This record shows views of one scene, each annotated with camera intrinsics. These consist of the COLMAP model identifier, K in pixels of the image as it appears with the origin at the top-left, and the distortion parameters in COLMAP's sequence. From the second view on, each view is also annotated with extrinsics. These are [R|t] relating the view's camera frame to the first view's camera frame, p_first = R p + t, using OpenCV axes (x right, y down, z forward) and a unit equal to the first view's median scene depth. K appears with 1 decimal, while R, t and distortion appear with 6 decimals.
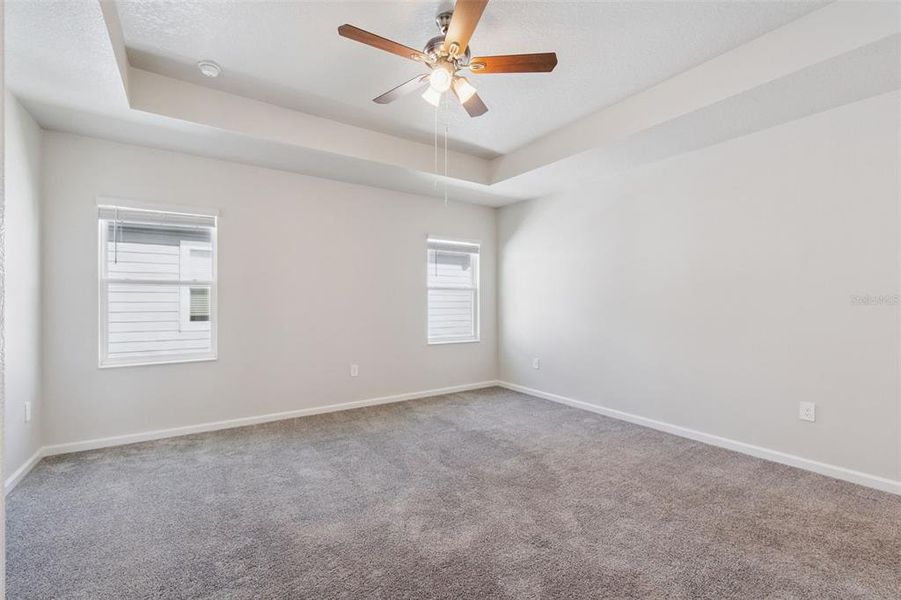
lens RADIAL K [[390.6, 0, 458.3], [0, 390.6, 302.8], [0, 0, 1]] dist [0.003028, -0.000932]
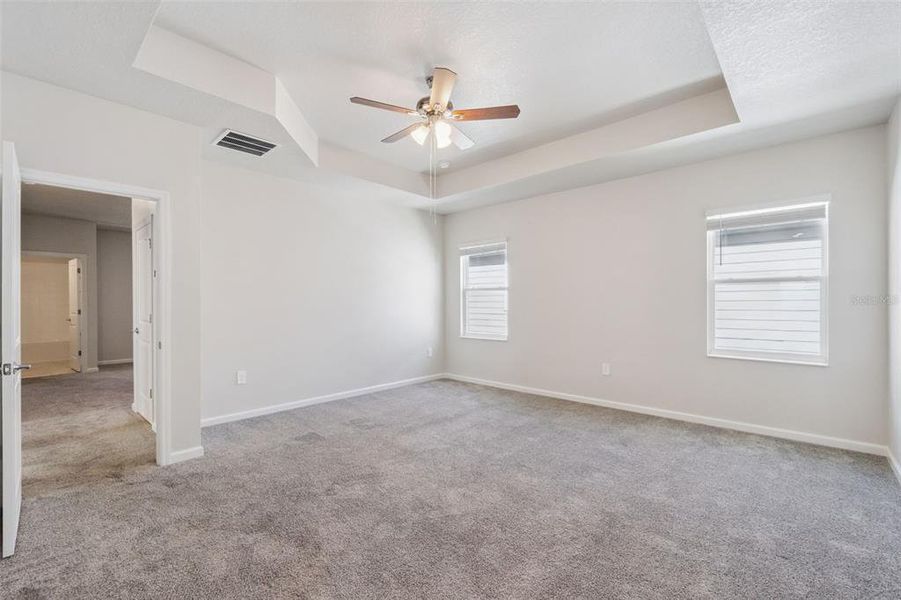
lens RADIAL K [[390.6, 0, 459.9], [0, 390.6, 300.0], [0, 0, 1]] dist [0.003028, -0.000932]
pose [[0.235755, -0.004122, -0.971804, 0.557282], [0.001070, 0.999991, -0.003982, 0.000302], [0.971812, -0.000101, 0.235757, 0.357968]]
